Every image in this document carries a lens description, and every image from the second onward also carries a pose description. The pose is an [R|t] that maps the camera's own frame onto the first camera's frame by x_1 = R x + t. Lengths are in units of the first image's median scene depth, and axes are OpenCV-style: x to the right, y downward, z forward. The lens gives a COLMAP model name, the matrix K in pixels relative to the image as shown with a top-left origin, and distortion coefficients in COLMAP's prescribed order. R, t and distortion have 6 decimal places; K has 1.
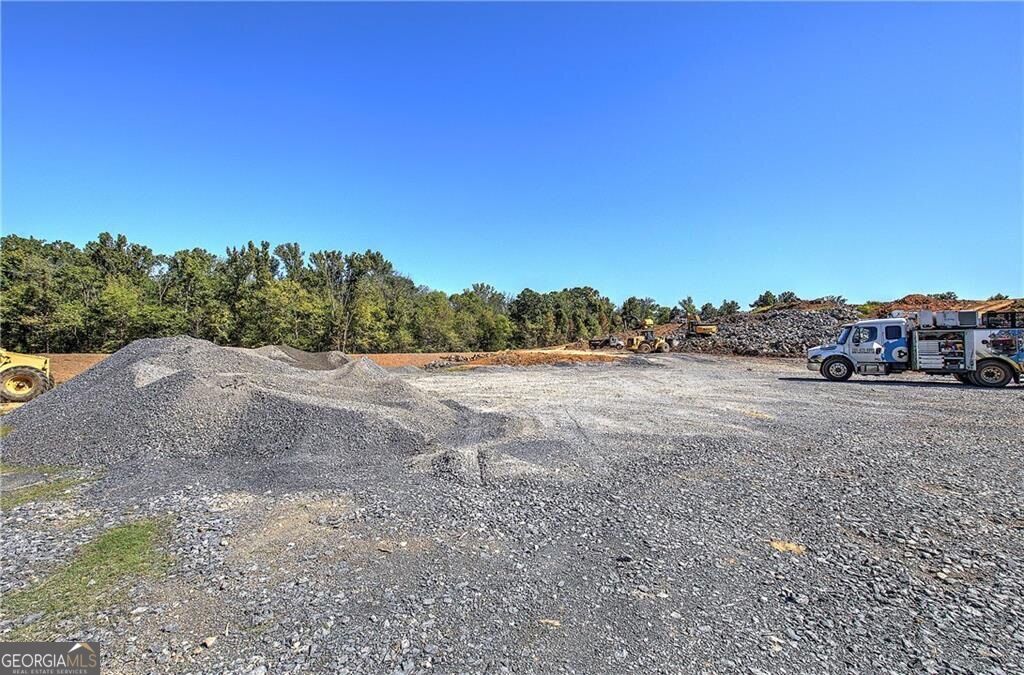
lens RADIAL K [[433.0, 0, 512.0], [0, 433.0, 337.5], [0, 0, 1]] dist [0.001508, 0.000628]
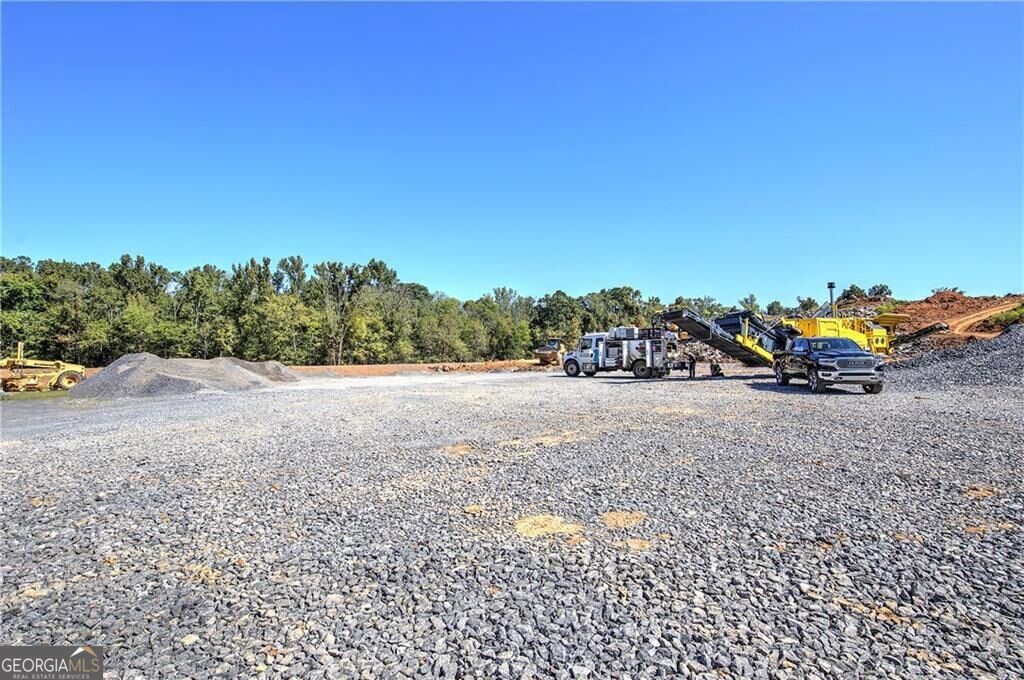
lens RADIAL K [[519.5, 0, 512.0], [0, 519.5, 340.0], [0, 0, 1]] dist [0.015545, -0.000998]
pose [[0.991941, -0.017216, -0.125525, 0.156793], [0.015829, 0.999802, -0.012034, -0.000828], [0.125707, 0.009950, 0.992017, -0.152075]]
